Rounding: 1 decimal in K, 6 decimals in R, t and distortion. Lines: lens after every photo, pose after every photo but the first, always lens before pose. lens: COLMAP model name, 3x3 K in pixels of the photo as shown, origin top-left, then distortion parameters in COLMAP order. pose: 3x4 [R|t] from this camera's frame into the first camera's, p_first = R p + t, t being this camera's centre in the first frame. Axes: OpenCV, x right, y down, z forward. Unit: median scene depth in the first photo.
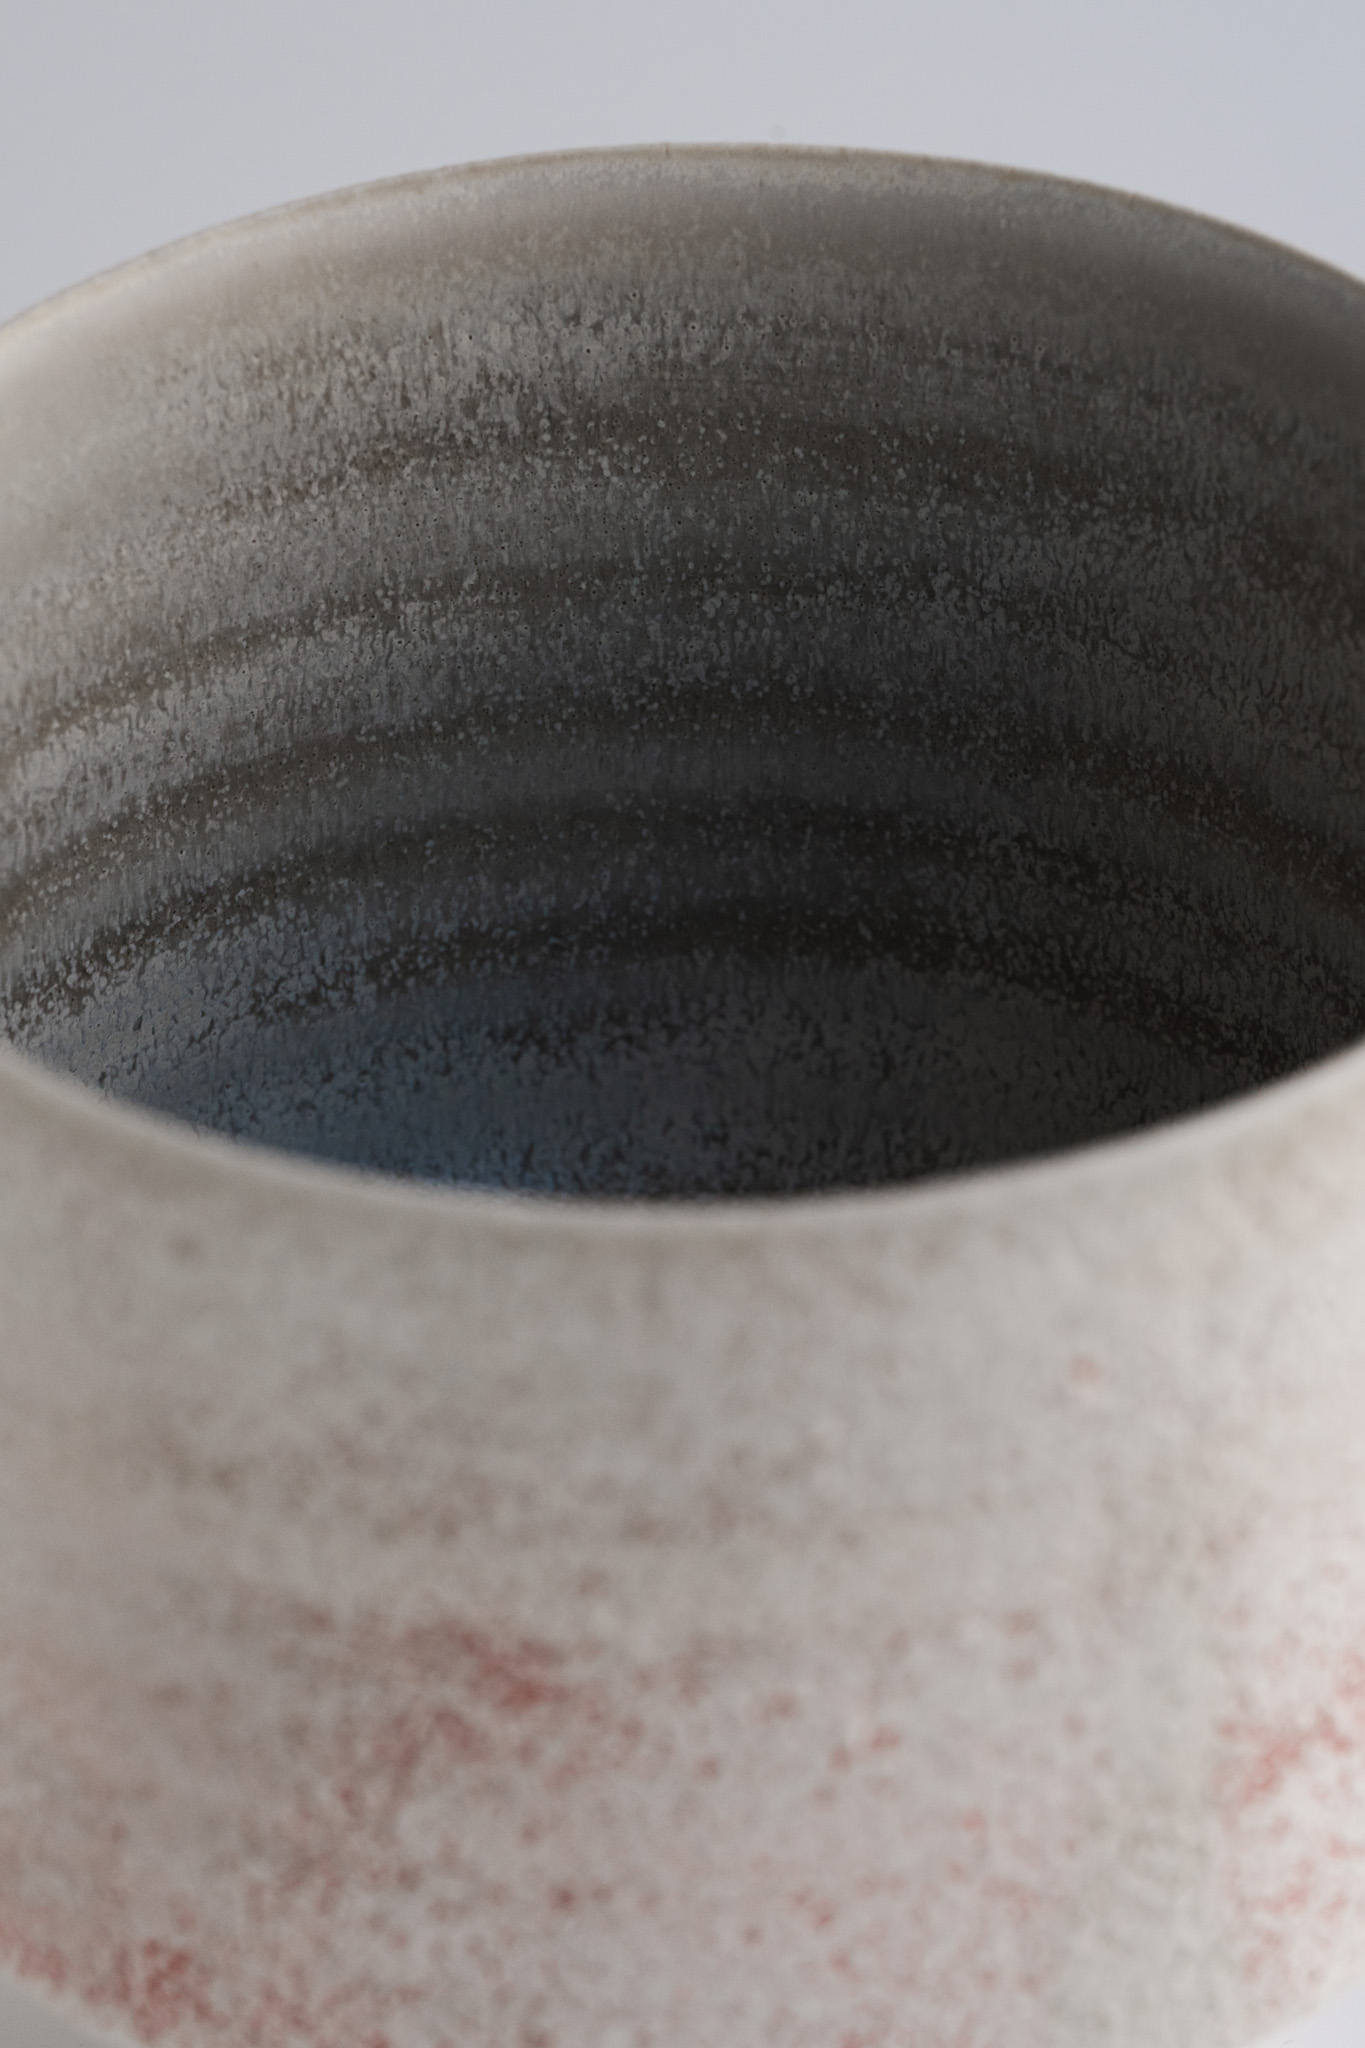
lens RADIAL K [[13734.1, 0, 683.2], [0, 13734.1, 1025.3], [0, 0, 1]] dist [-0.094868, 0.000000]
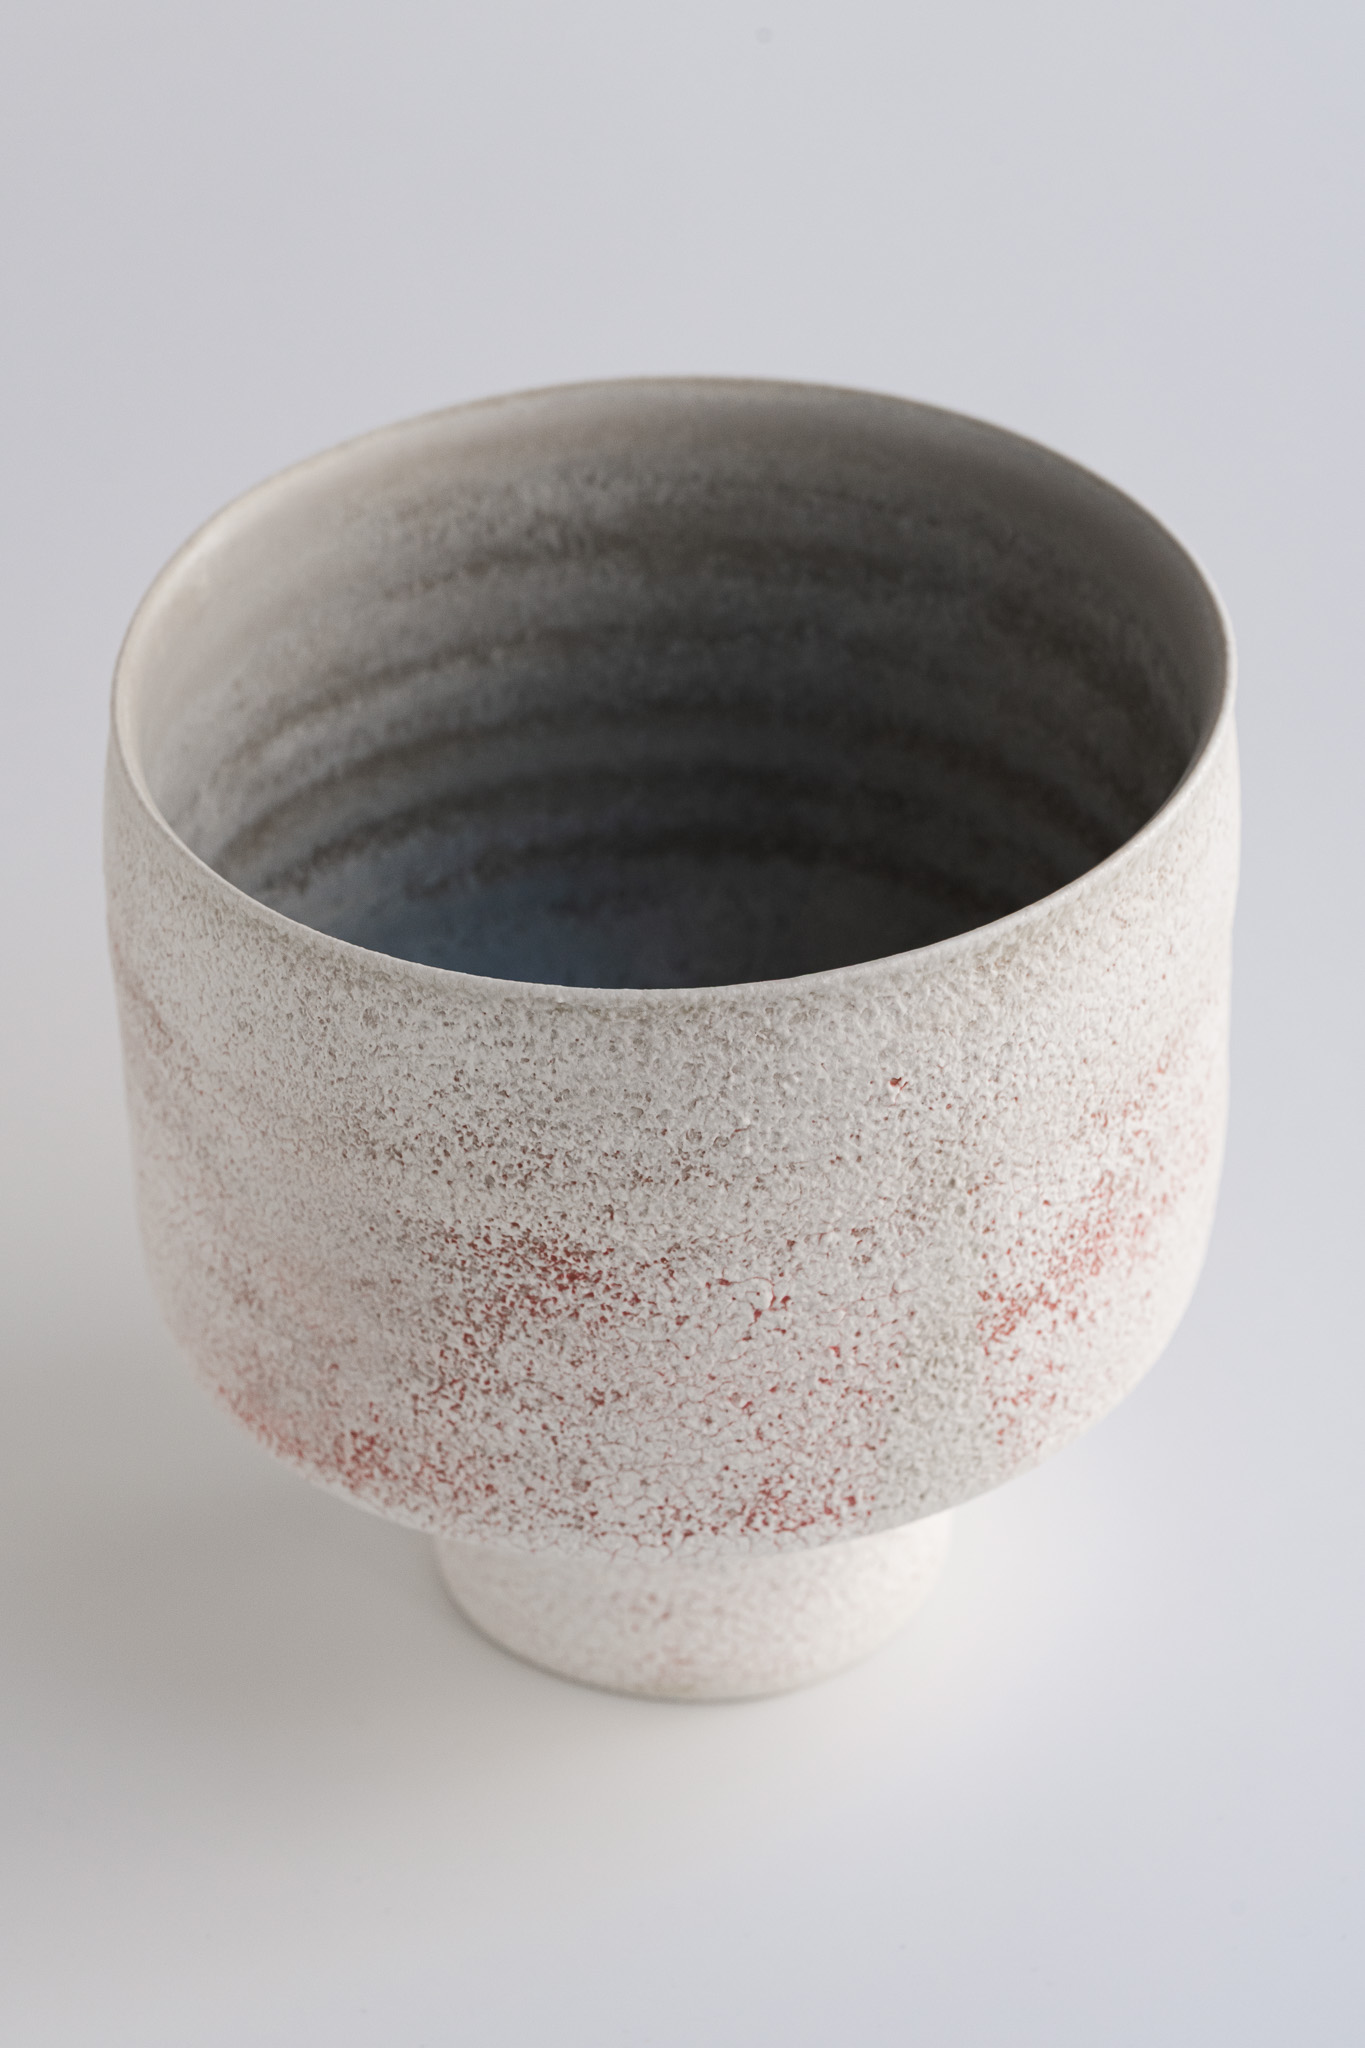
lens RADIAL K [[9138.6, 0, 680.6], [0, 9138.6, 1023.4], [0, 0, 1]] dist [-0.332430, 0.000000]
pose [[0.999907, -0.013656, 0.000248, 0.001970], [0.013656, 0.999907, 0.000486, 0.015380], [-0.000255, -0.000483, 1.000000, -0.127516]]
